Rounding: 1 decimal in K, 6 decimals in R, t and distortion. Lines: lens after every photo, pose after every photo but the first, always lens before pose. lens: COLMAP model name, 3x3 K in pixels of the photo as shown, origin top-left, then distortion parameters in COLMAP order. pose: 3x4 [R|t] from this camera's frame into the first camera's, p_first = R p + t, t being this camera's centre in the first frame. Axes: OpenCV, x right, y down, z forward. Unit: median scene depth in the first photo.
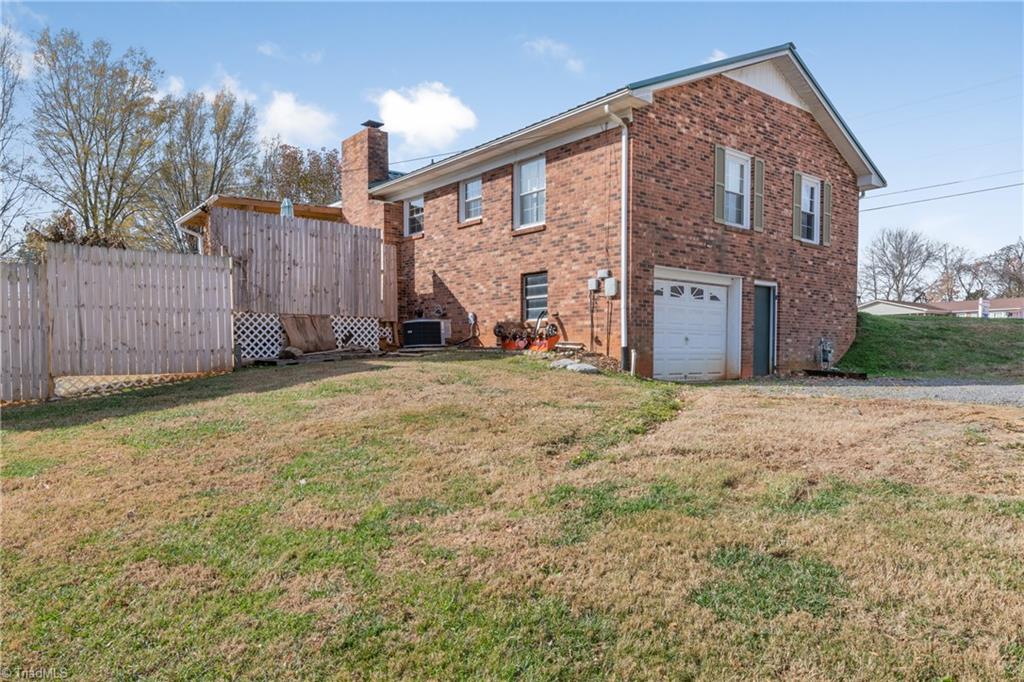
lens RADIAL K [[651.1, 0, 512.0], [0, 651.1, 341.0], [0, 0, 1]] dist [-0.004884, -0.001935]
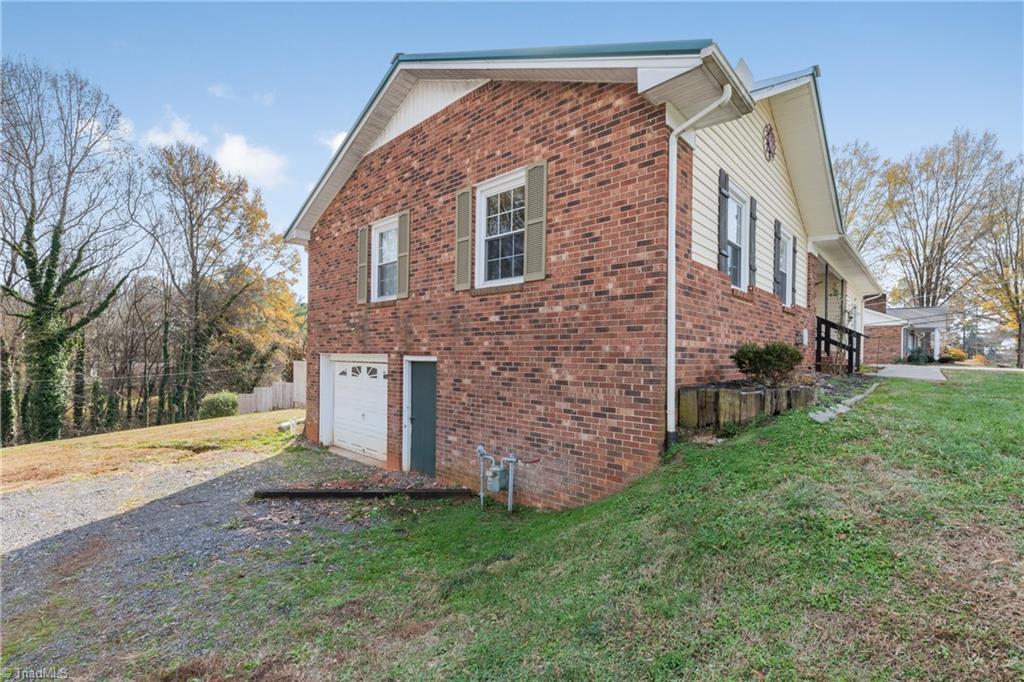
lens RADIAL K [[446.8, 0, 512.0], [0, 446.8, 341.0], [0, 0, 1]] dist [-0.001882, -0.000098]
pose [[0.147626, -0.035163, -0.988418, 0.981974], [-0.002420, 0.999352, -0.035913, -0.094436], [0.989040, 0.007693, 0.147446, 1.071796]]
